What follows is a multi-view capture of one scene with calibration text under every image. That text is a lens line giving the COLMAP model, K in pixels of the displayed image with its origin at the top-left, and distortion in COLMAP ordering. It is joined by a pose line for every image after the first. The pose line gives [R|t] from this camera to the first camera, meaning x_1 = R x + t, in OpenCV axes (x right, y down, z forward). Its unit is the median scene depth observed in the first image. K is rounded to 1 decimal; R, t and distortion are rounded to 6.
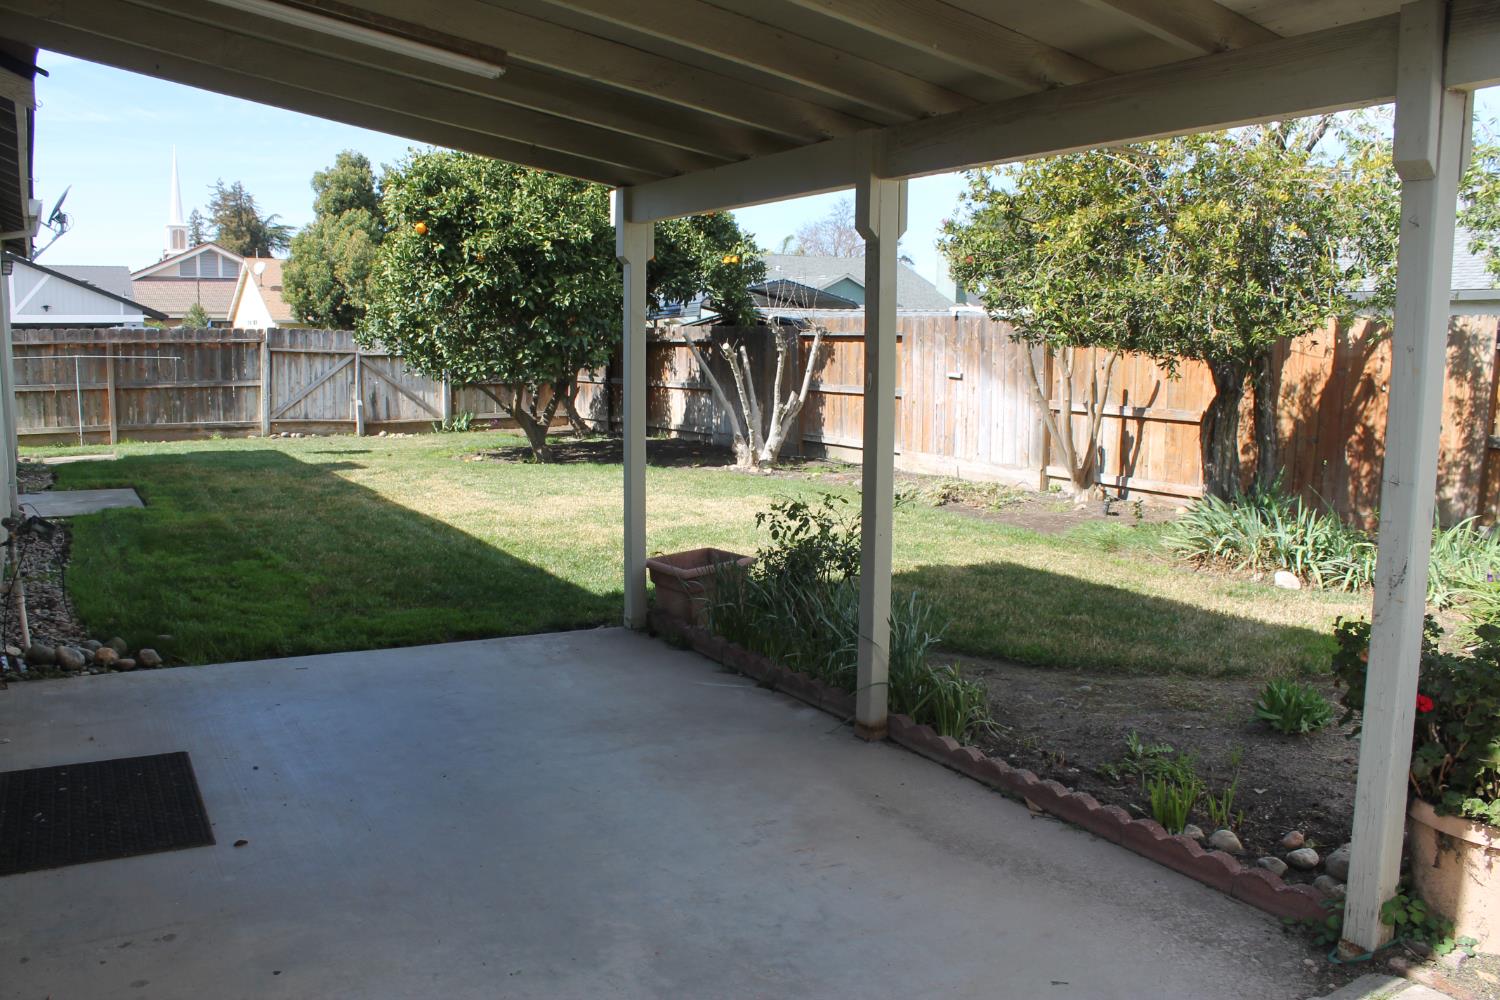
lens RADIAL K [[1250.7, 0, 750.0], [0, 1250.7, 500.0], [0, 0, 1]] dist [-0.167743, 0.146871]
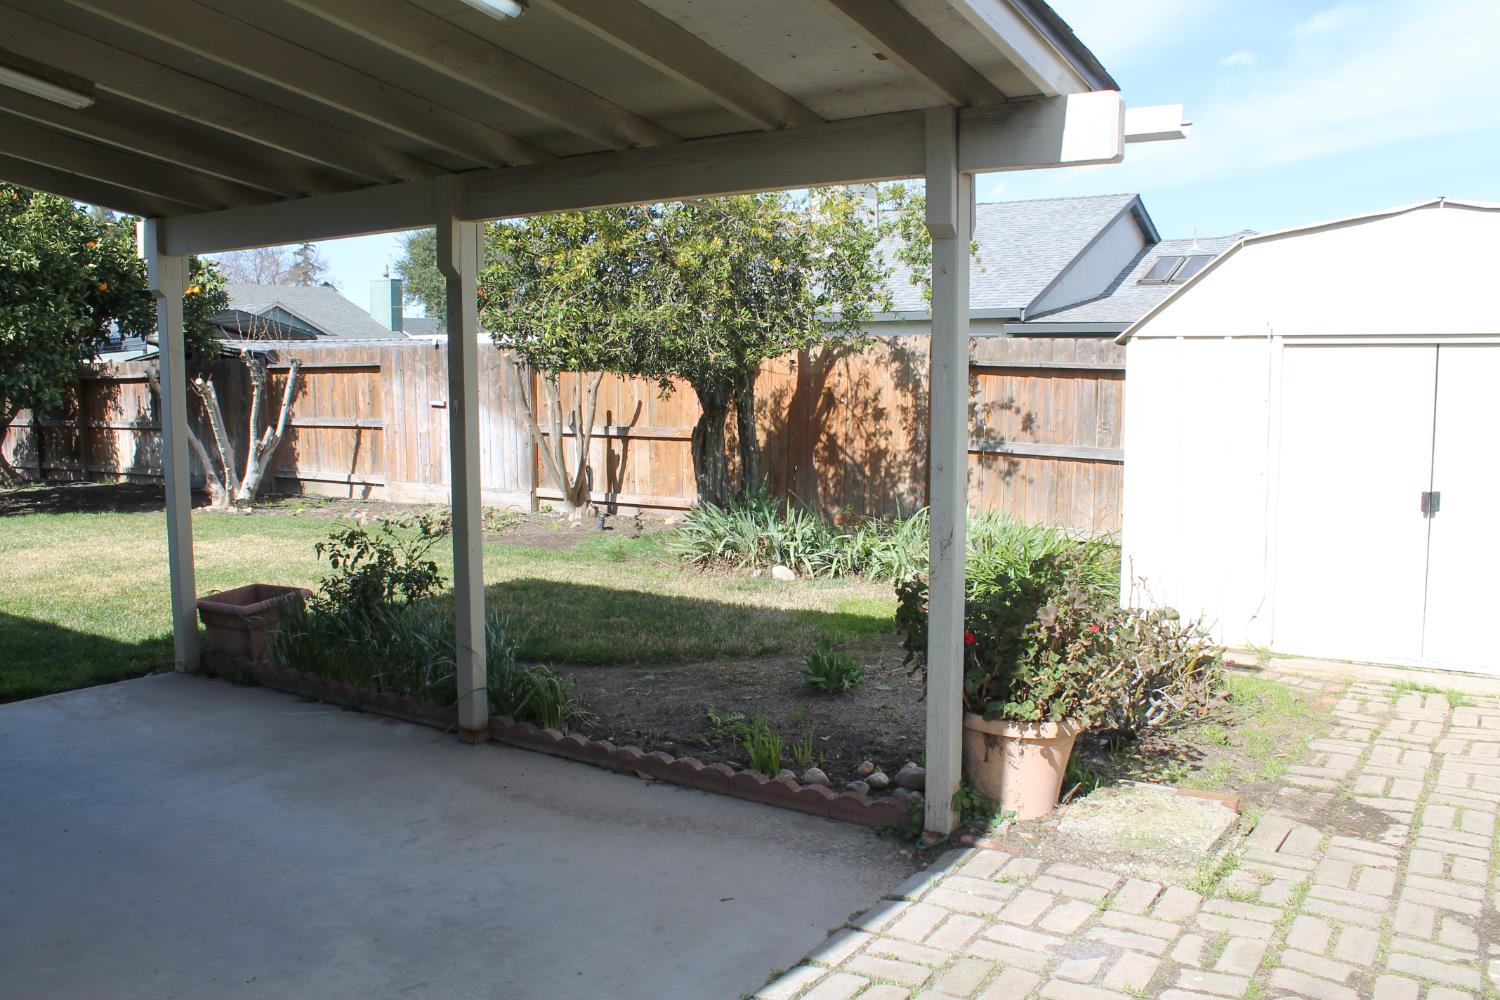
lens RADIAL K [[1278.2, 0, 750.0], [0, 1278.2, 500.0], [0, 0, 1]] dist [-0.163856, 0.167777]
pose [[0.902038, -0.058456, 0.427681, -0.094752], [0.068554, 0.997613, -0.008235, 0.006611], [-0.426179, 0.036747, 0.903892, -0.060425]]
